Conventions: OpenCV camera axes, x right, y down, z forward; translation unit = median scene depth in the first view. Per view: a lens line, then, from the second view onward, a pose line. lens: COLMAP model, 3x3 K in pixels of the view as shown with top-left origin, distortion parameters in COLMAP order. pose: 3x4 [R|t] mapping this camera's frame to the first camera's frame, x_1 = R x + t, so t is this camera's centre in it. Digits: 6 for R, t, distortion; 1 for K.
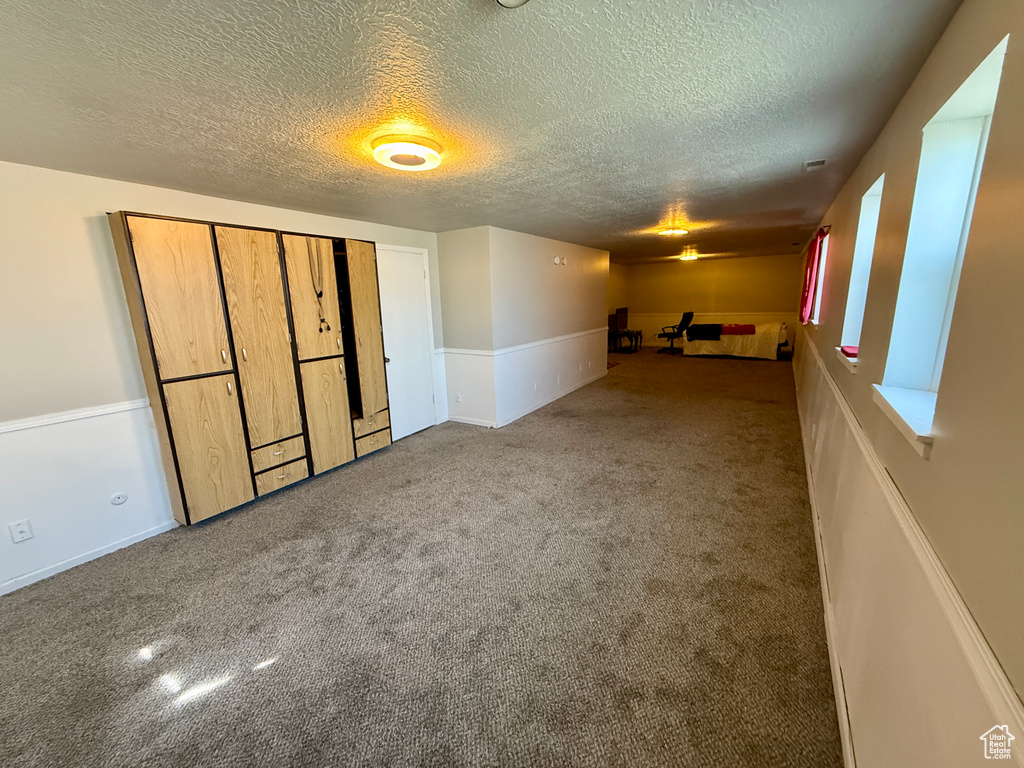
lens RADIAL K [[408.3, 0, 511.8], [0, 408.3, 383.3], [0, 0, 1]] dist [0.000769, 0.000148]
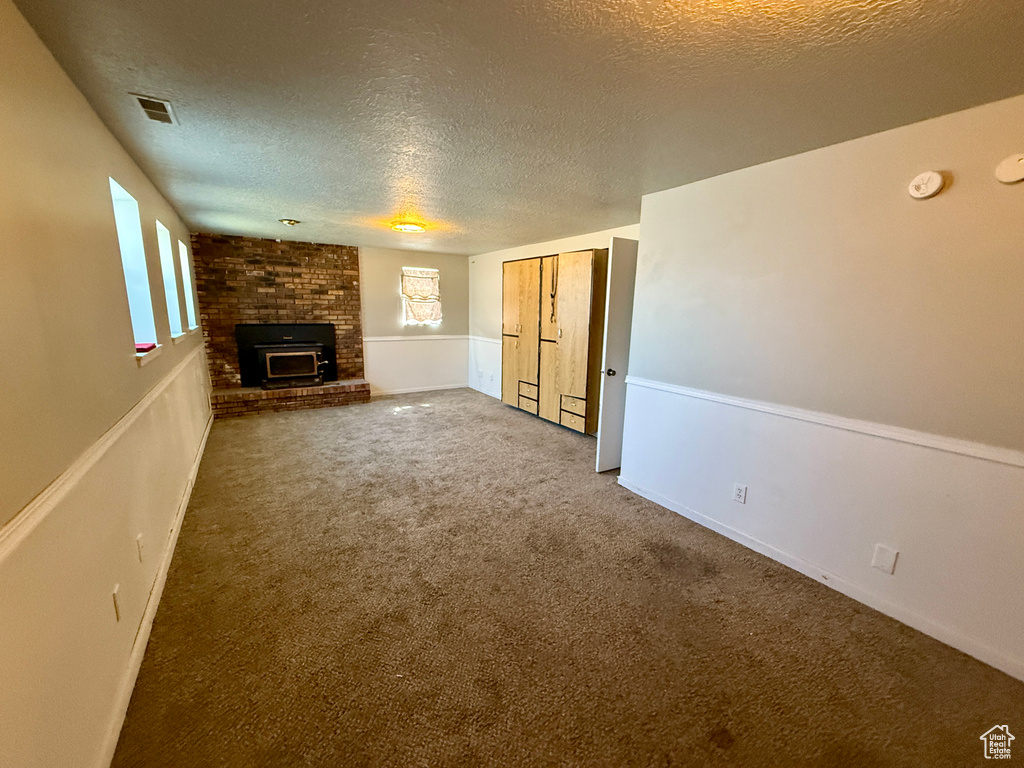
lens RADIAL K [[408.3, 0, 511.8], [0, 408.3, 382.7], [0, 0, 1]] dist [0.000769, 0.000148]
pose [[-0.416788, 0.182941, -0.890404, 0.907552], [-0.199585, 0.937219, 0.285984, -0.310978], [0.886822, 0.296906, -0.354109, 1.455982]]
